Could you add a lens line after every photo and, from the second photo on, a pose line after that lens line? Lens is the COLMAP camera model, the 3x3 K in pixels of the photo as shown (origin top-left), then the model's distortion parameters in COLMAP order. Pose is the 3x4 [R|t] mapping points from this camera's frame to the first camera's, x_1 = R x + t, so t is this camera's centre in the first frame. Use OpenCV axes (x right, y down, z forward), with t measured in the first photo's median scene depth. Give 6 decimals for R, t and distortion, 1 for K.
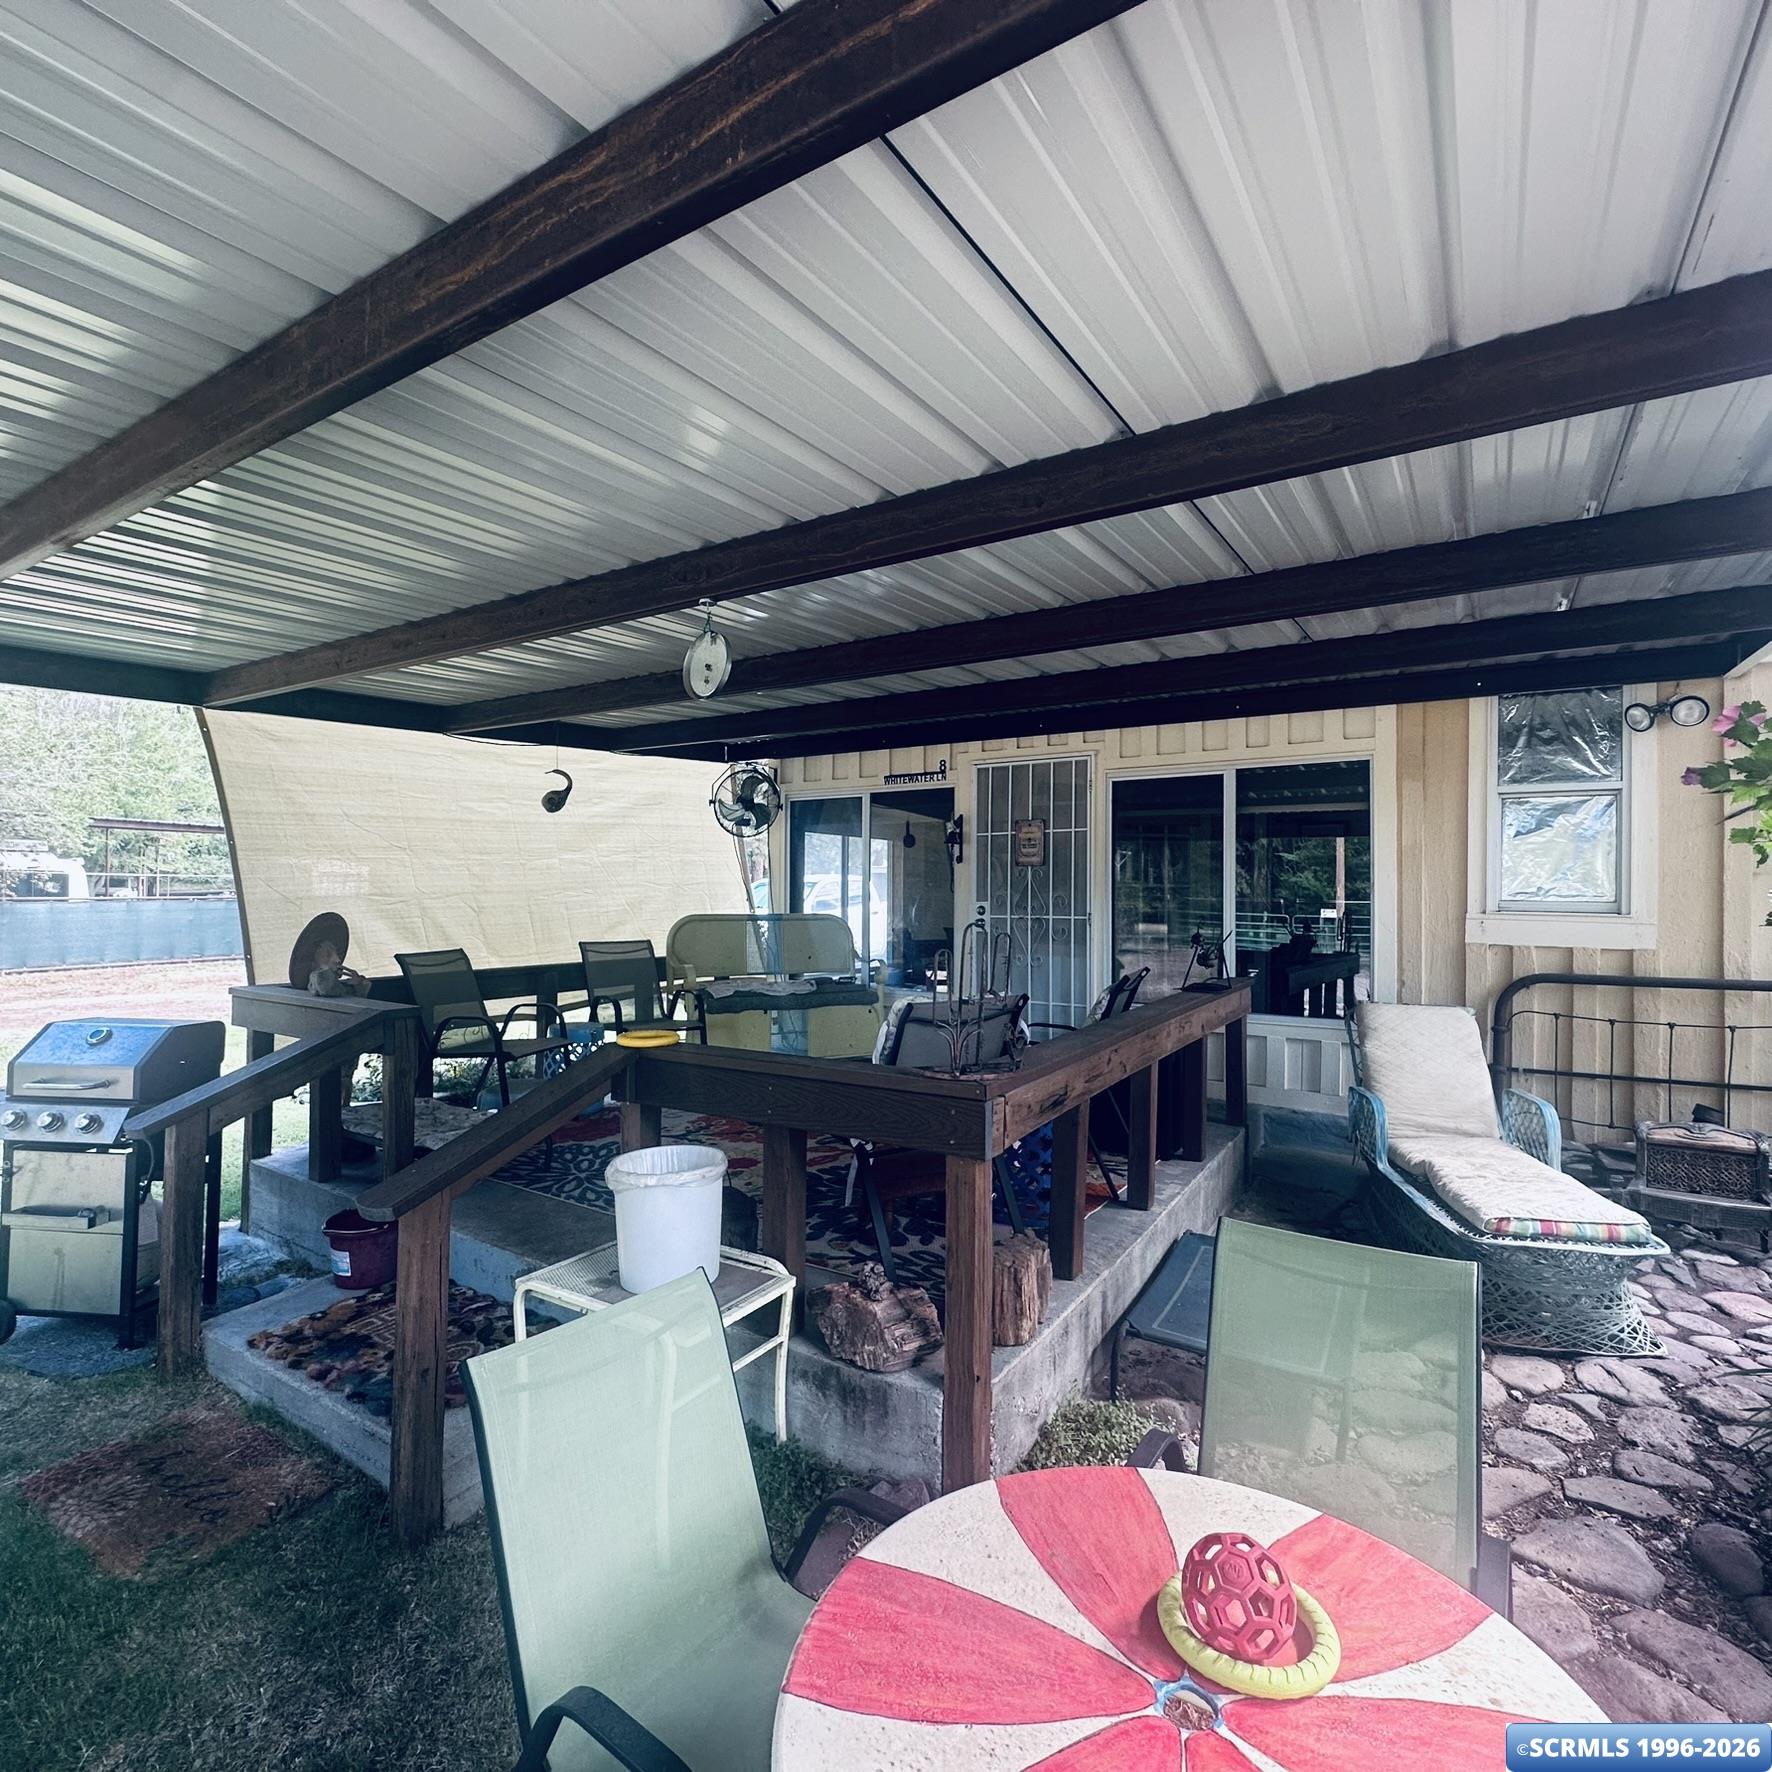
lens RADIAL K [[938.0, 0, 886.0], [0, 938.0, 886.0], [0, 0, 1]] dist [0.001240, -0.000021]
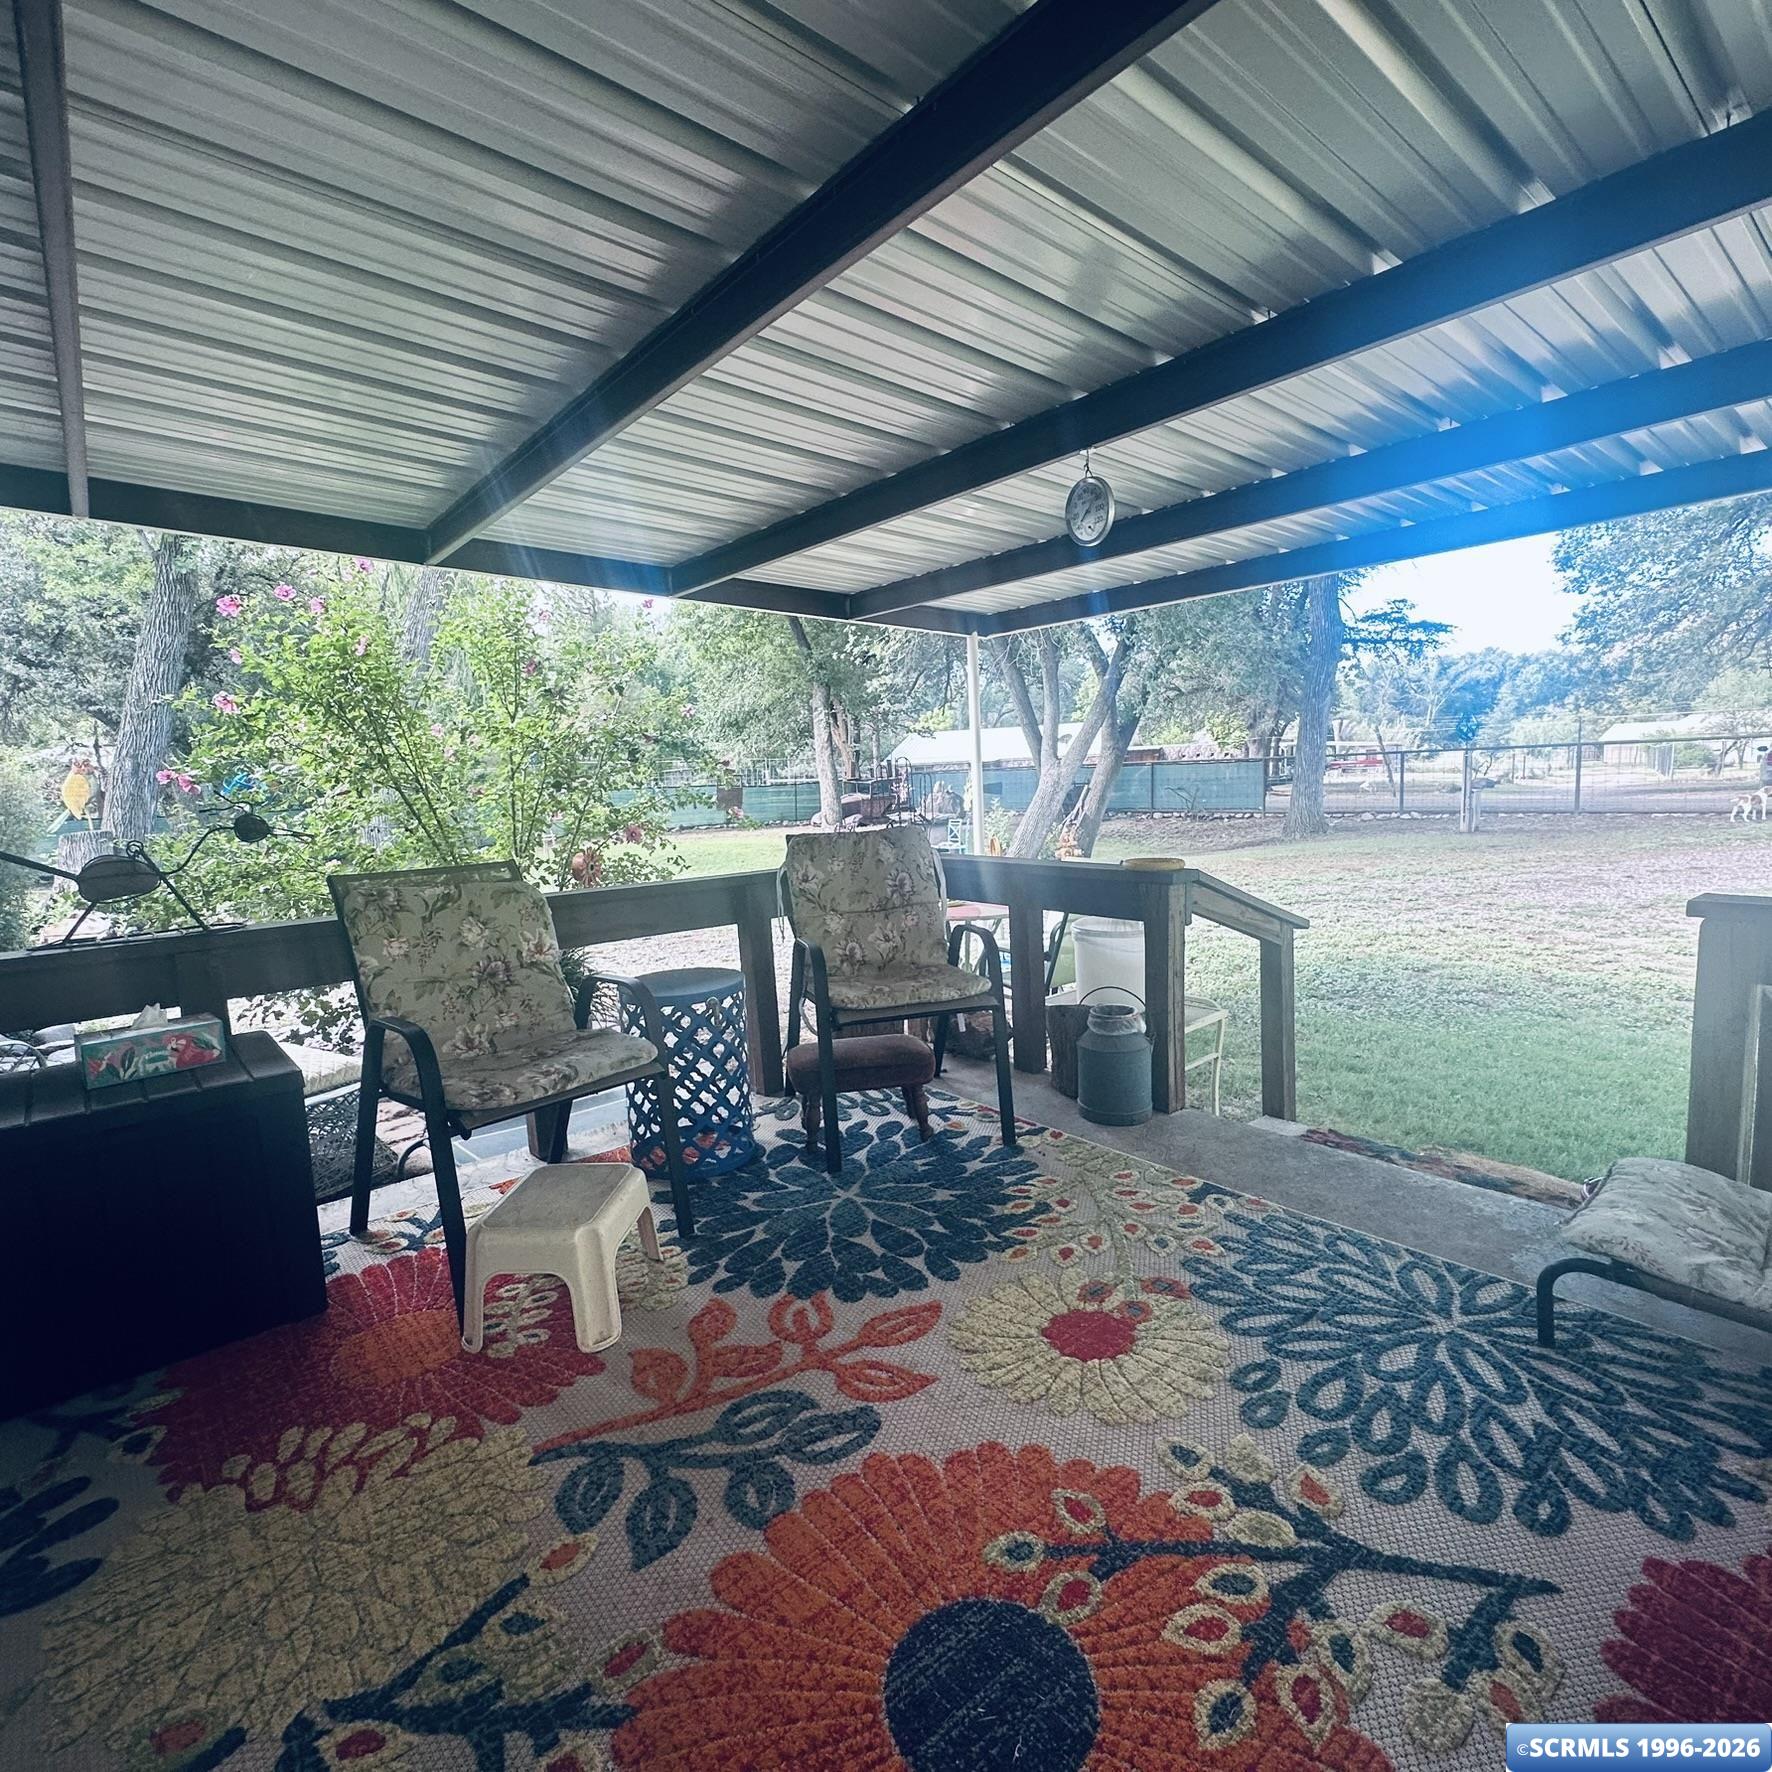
lens RADIAL K [[938.0, 0, 886.0], [0, 938.0, 886.0], [0, 0, 1]] dist [0.001240, -0.000021]
pose [[-0.952836, -0.003122, 0.303470, -0.212952], [0.035177, 0.992071, 0.120654, 0.037748], [-0.301441, 0.125639, -0.945171, 1.530461]]
